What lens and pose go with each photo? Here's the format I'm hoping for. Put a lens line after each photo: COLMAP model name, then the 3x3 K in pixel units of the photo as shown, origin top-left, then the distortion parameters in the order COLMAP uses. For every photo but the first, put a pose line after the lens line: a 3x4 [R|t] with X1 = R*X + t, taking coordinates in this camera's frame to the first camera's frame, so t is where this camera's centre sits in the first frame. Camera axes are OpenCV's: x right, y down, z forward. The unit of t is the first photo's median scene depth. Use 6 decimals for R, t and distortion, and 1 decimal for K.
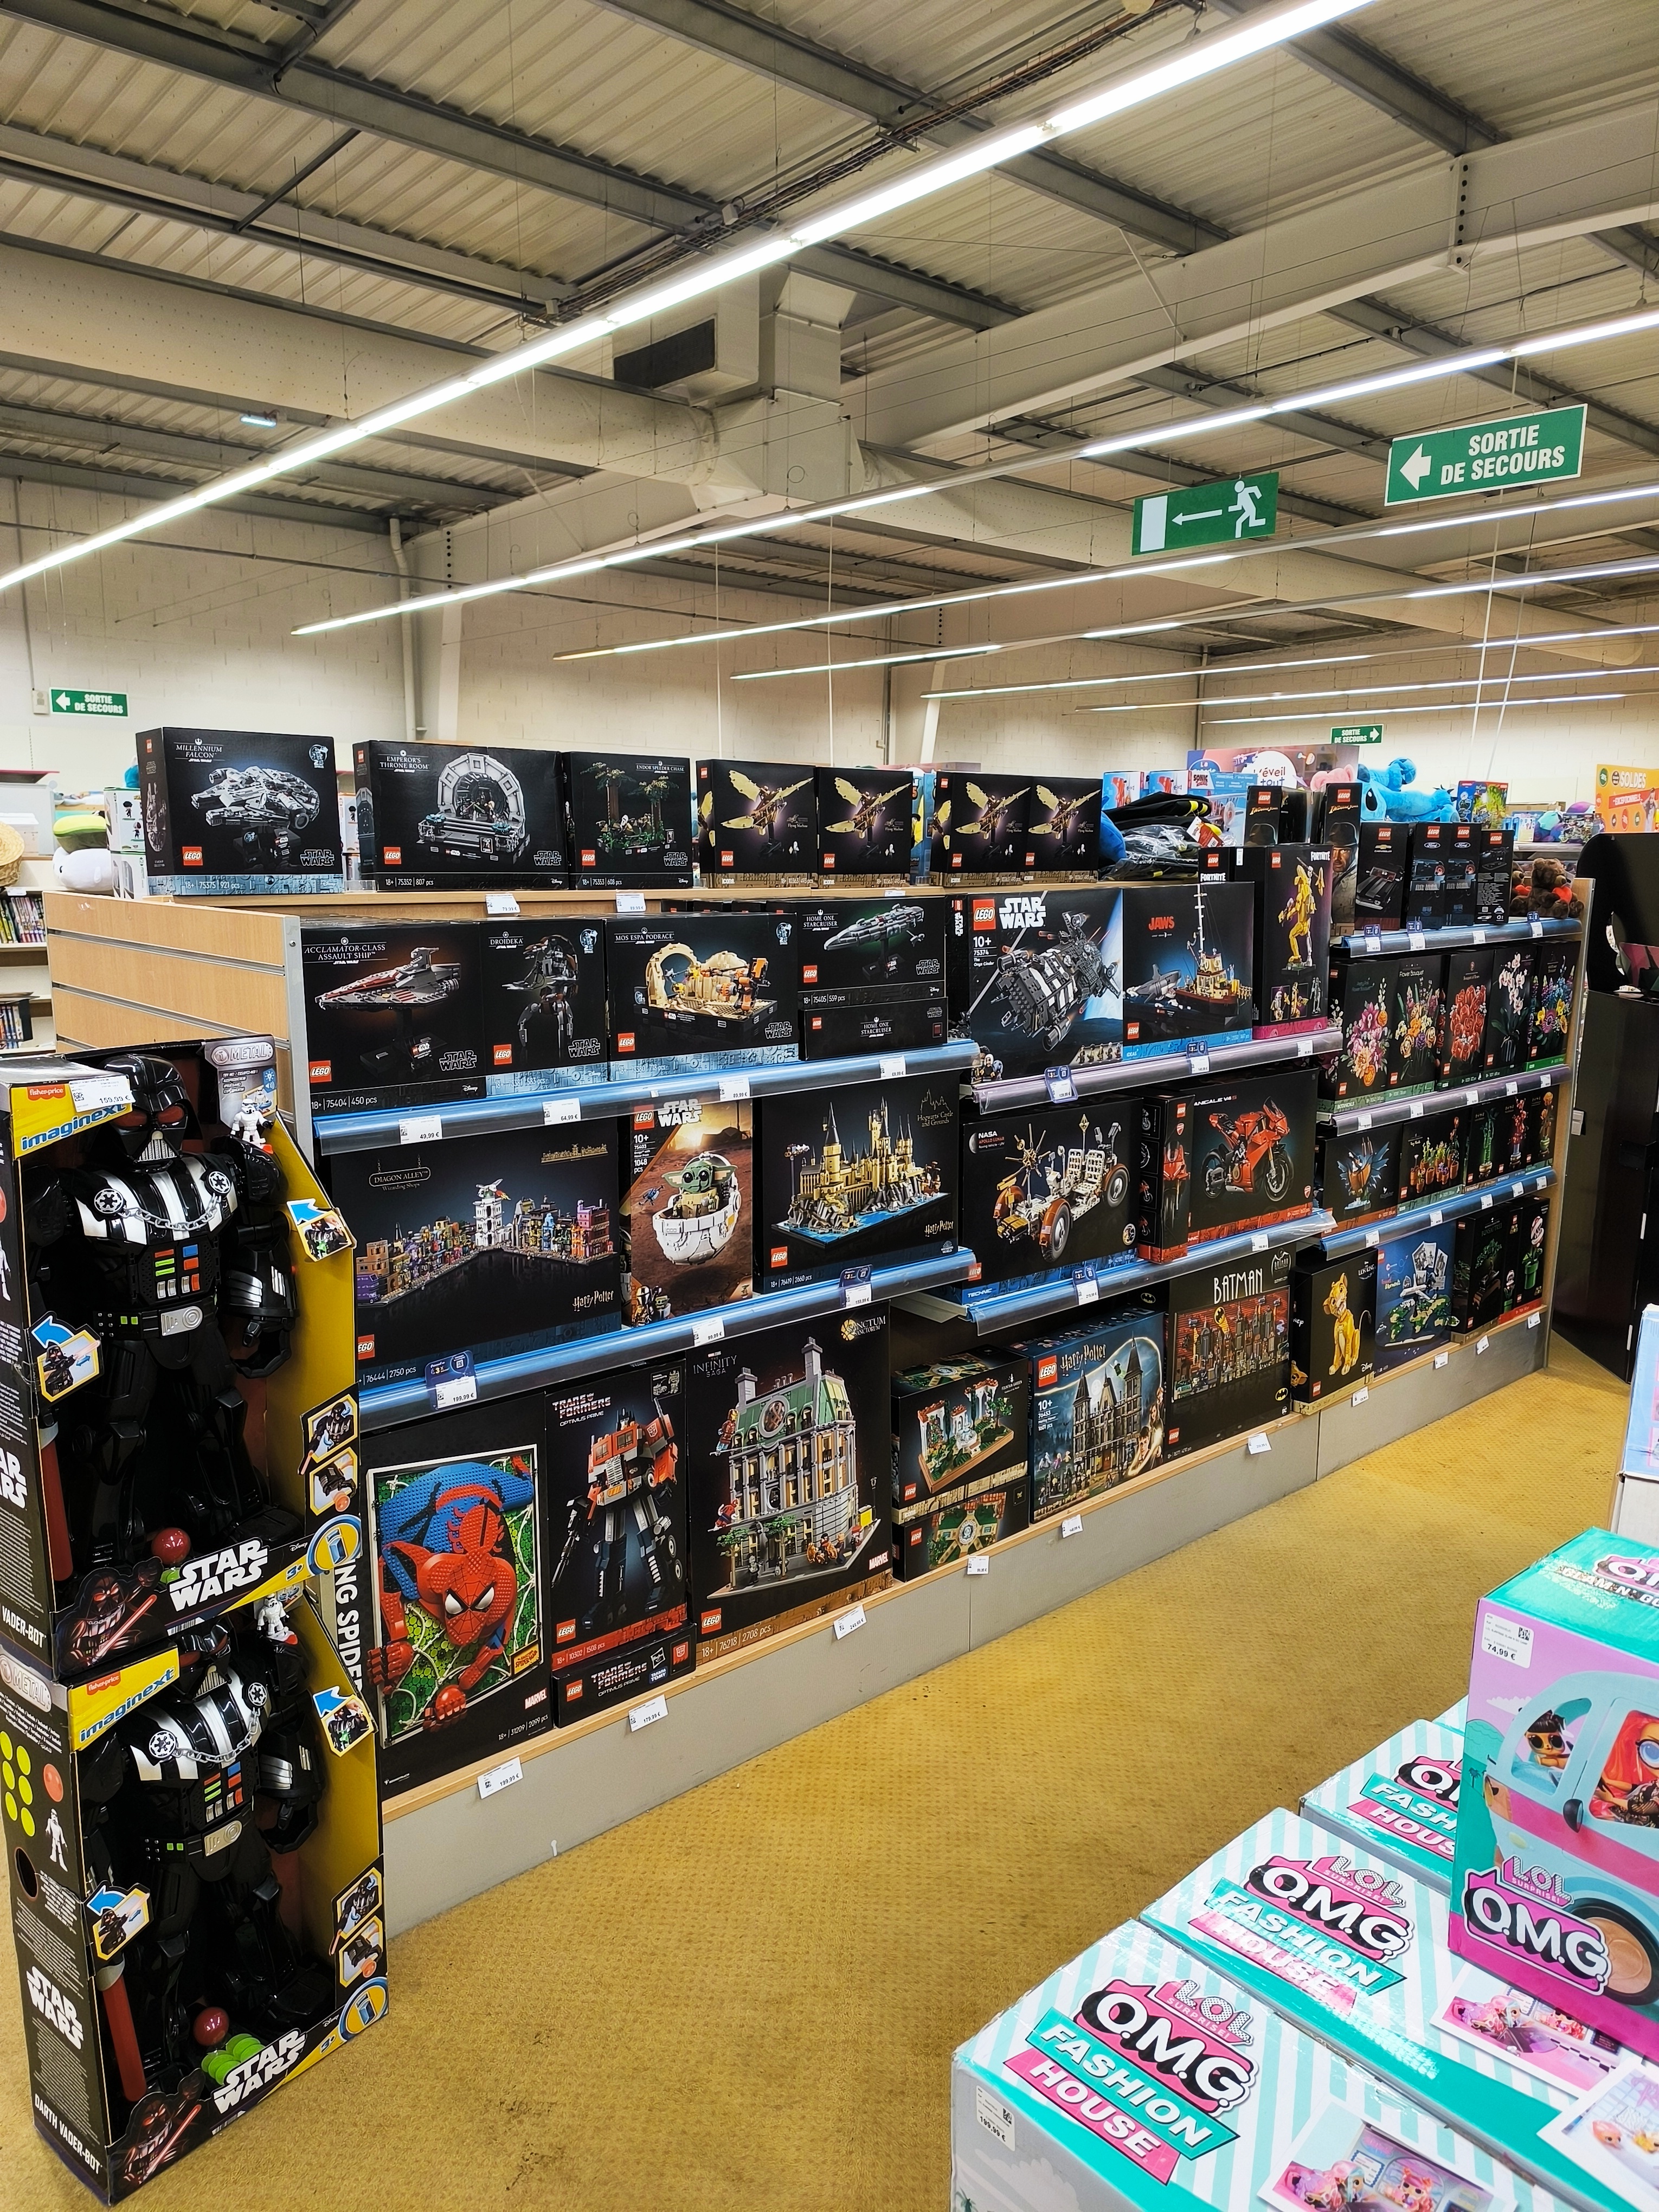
lens RADIAL K [[1514.1, 0, 817.0], [0, 1514.1, 1116.0], [0, 0, 1]] dist [0.047794, -0.045846]
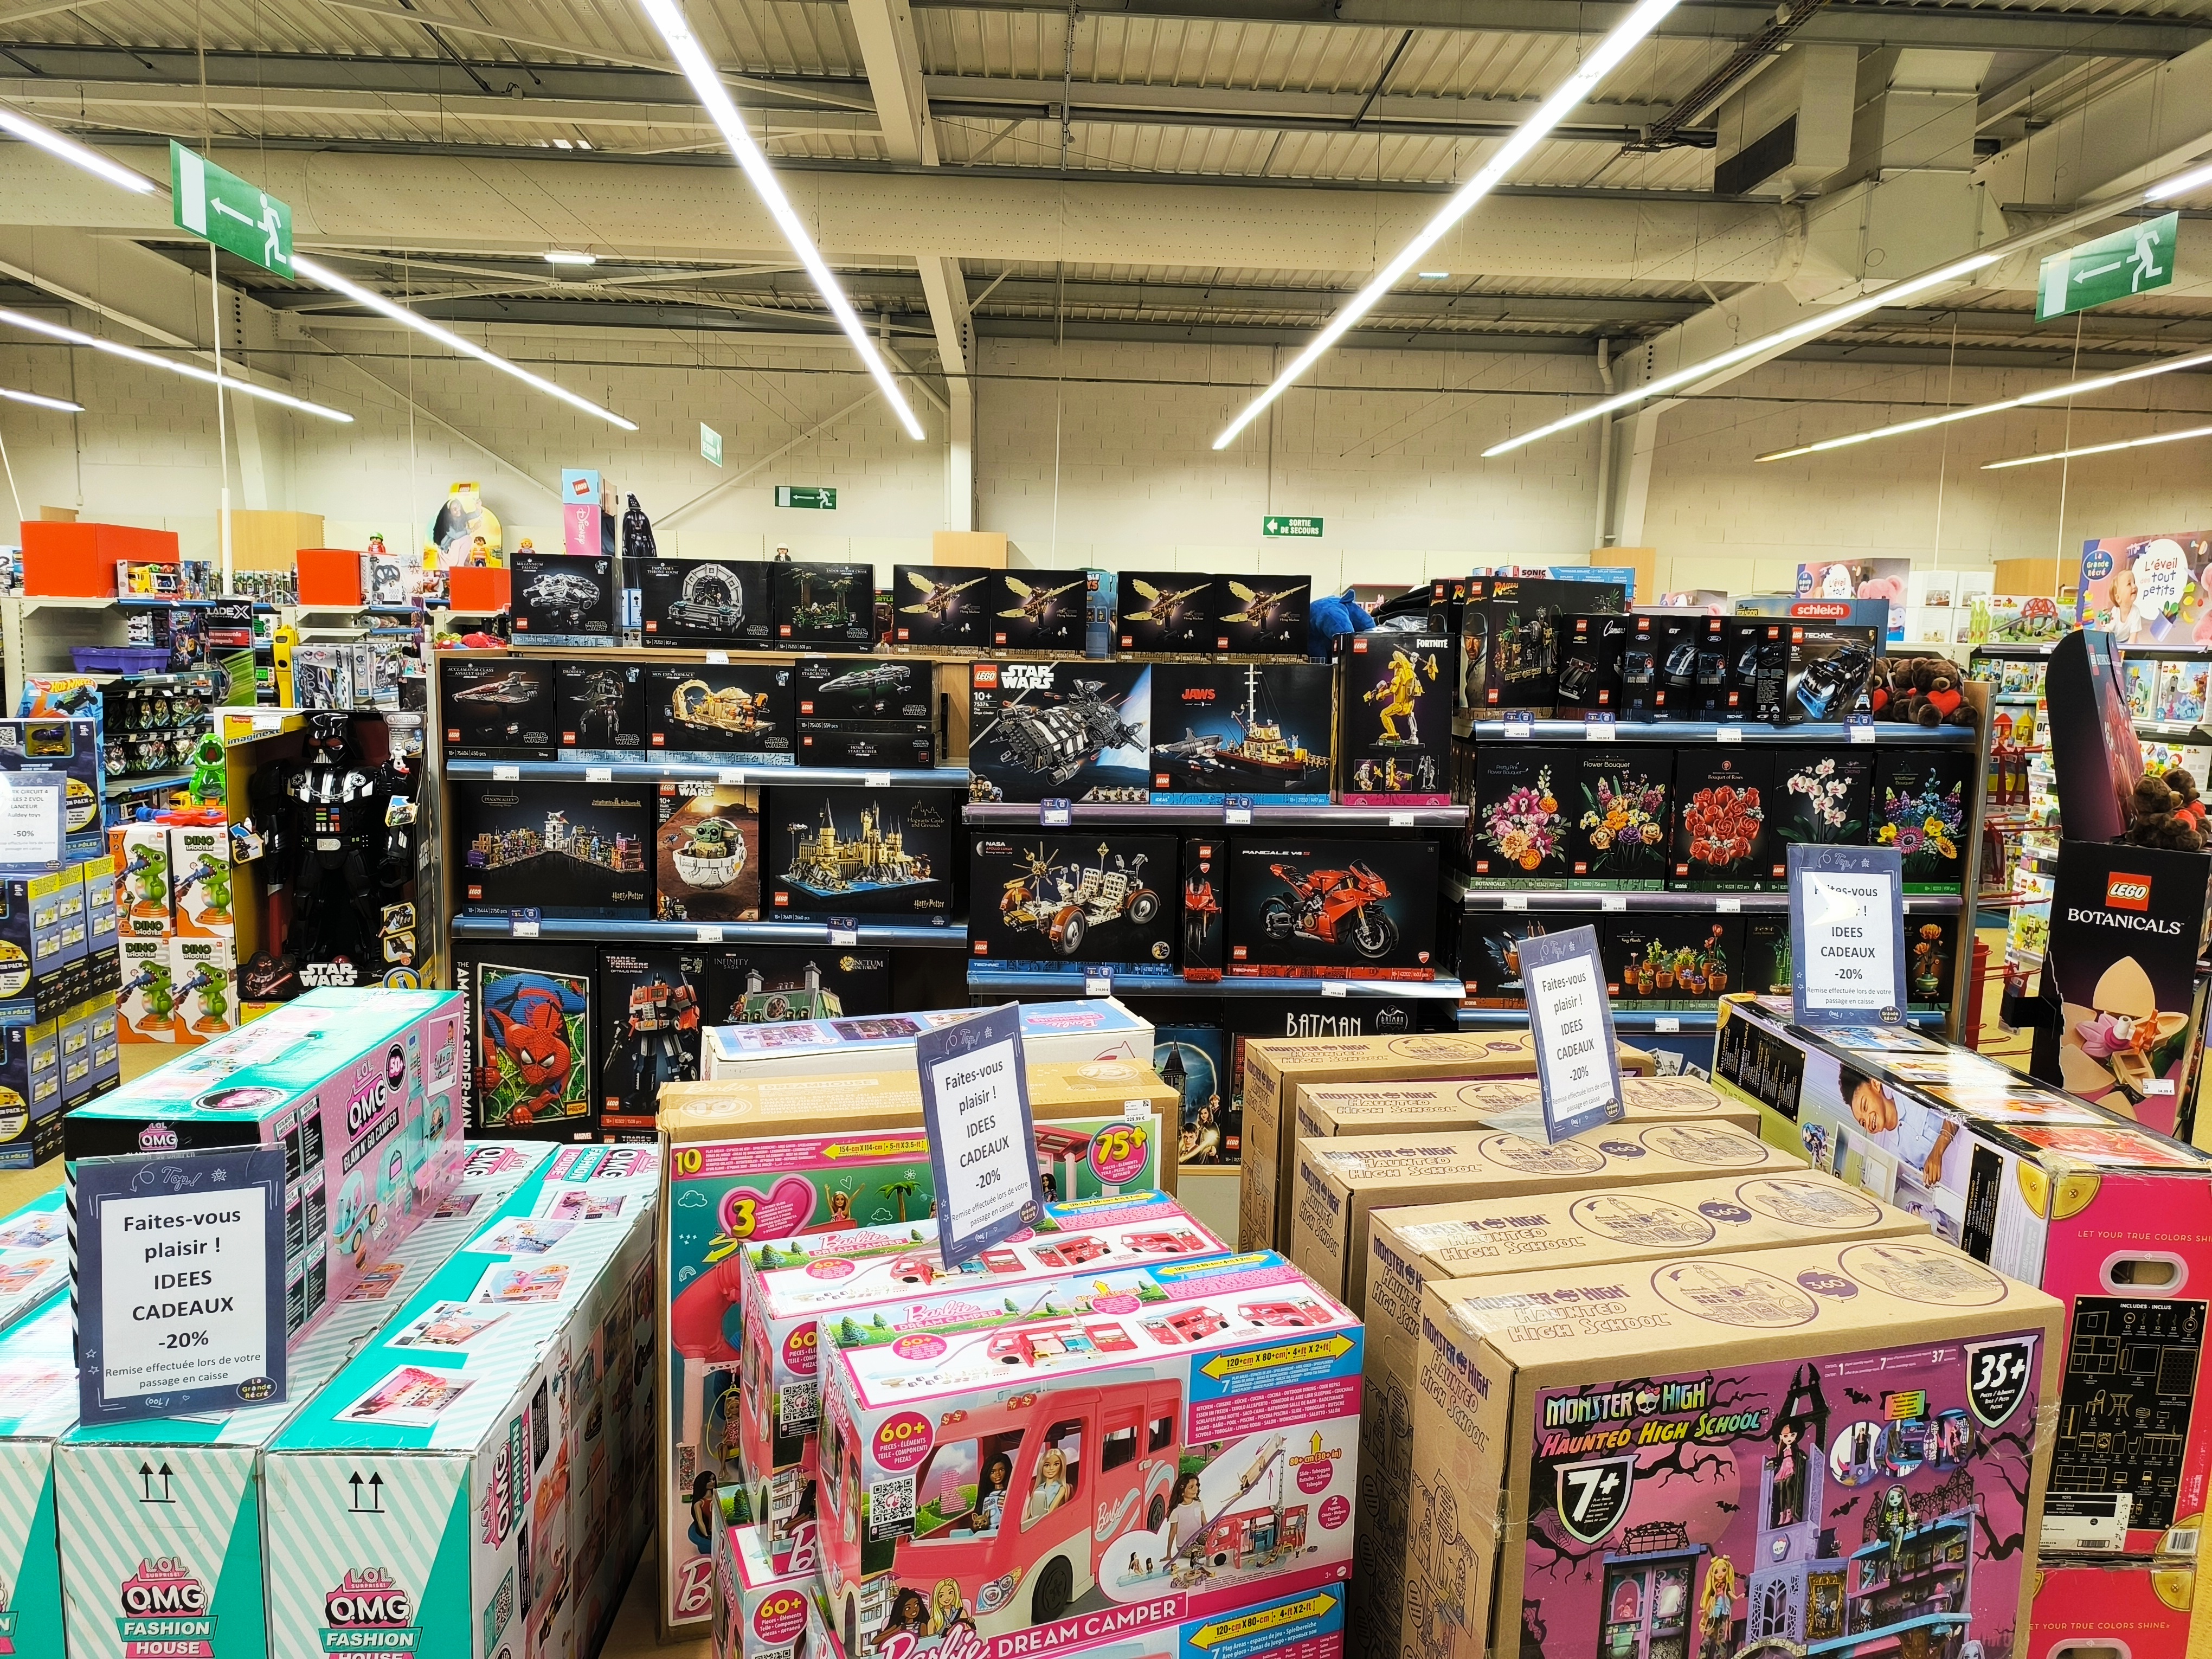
lens RADIAL K [[1514.1, 0, 1102.0], [0, 1514.1, 833.8], [0, 0, 1]] dist [0.047794, -0.045846]
pose [[0.777360, 0.092976, -0.622147, 0.946981], [-0.128807, 0.991588, -0.012754, 0.008003], [0.615728, 0.090051, 0.782796, 0.027275]]
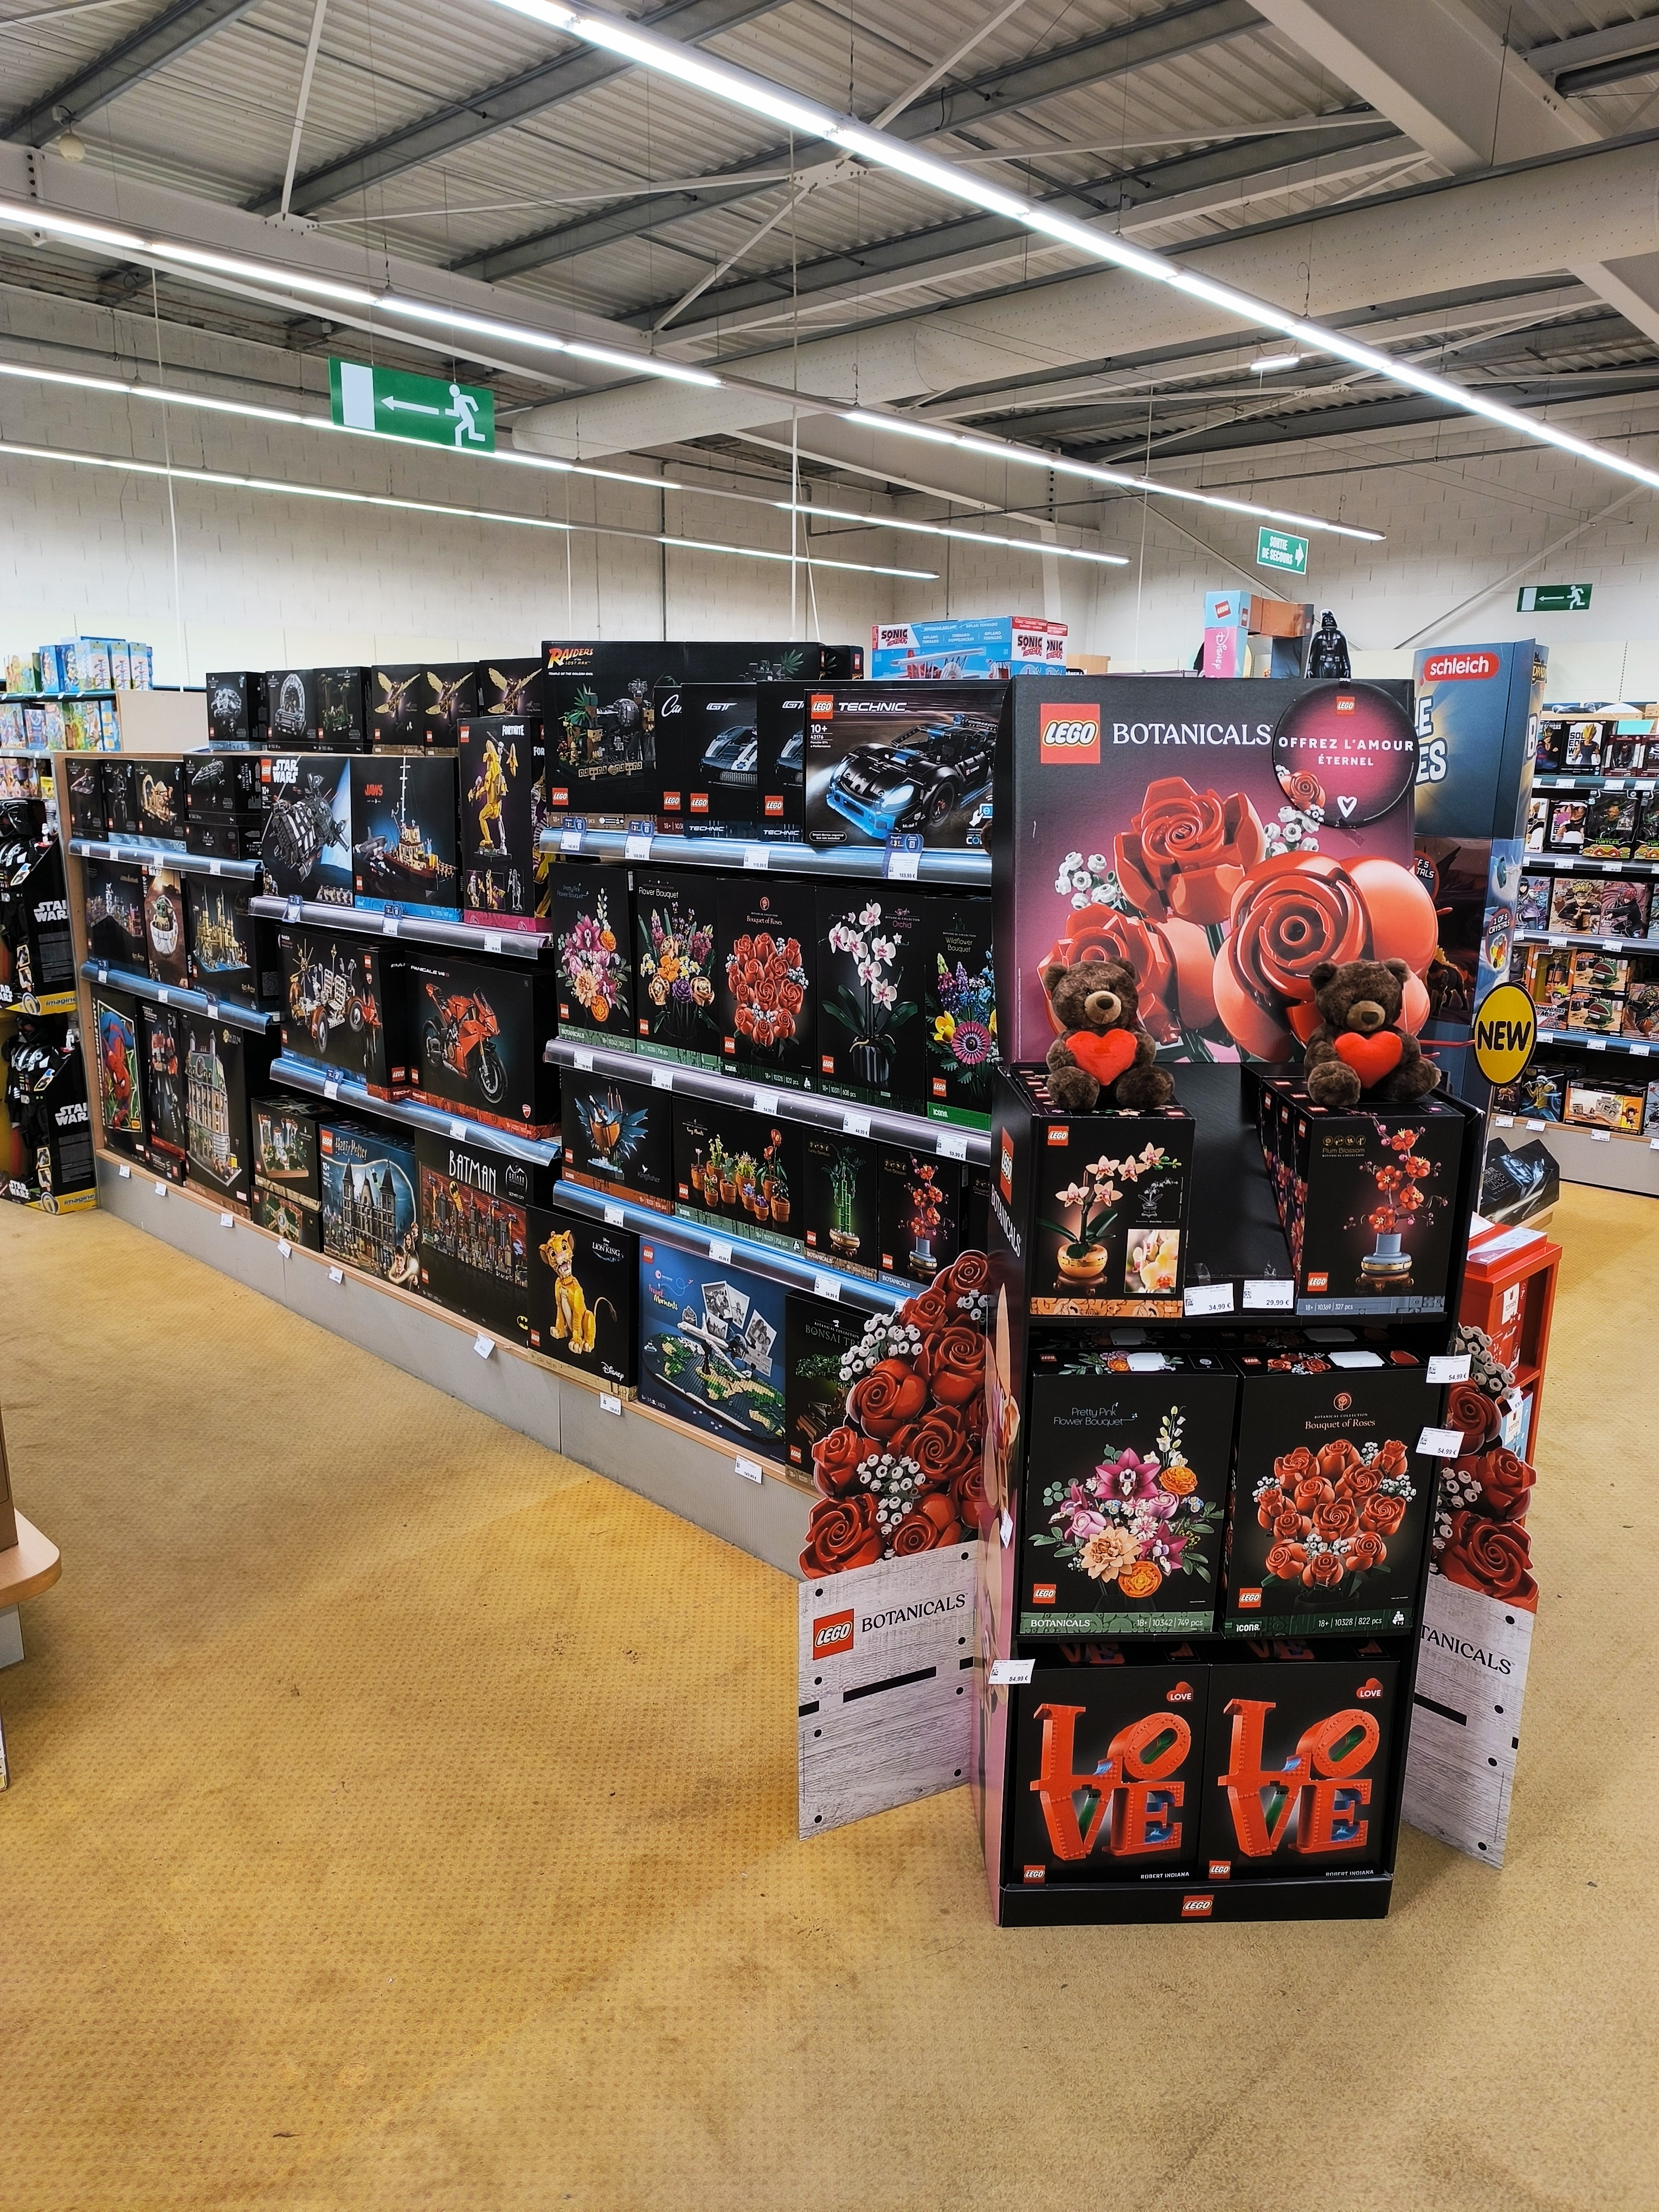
lens RADIAL K [[1514.1, 0, 834.6], [0, 1514.1, 1120.0], [0, 0, 1]] dist [0.047794, -0.045846]
pose [[0.089556, 0.231616, -0.968676, 1.431533], [-0.189270, 0.958819, 0.211761, -0.200818], [0.977832, 0.164377, 0.129707, 1.258447]]
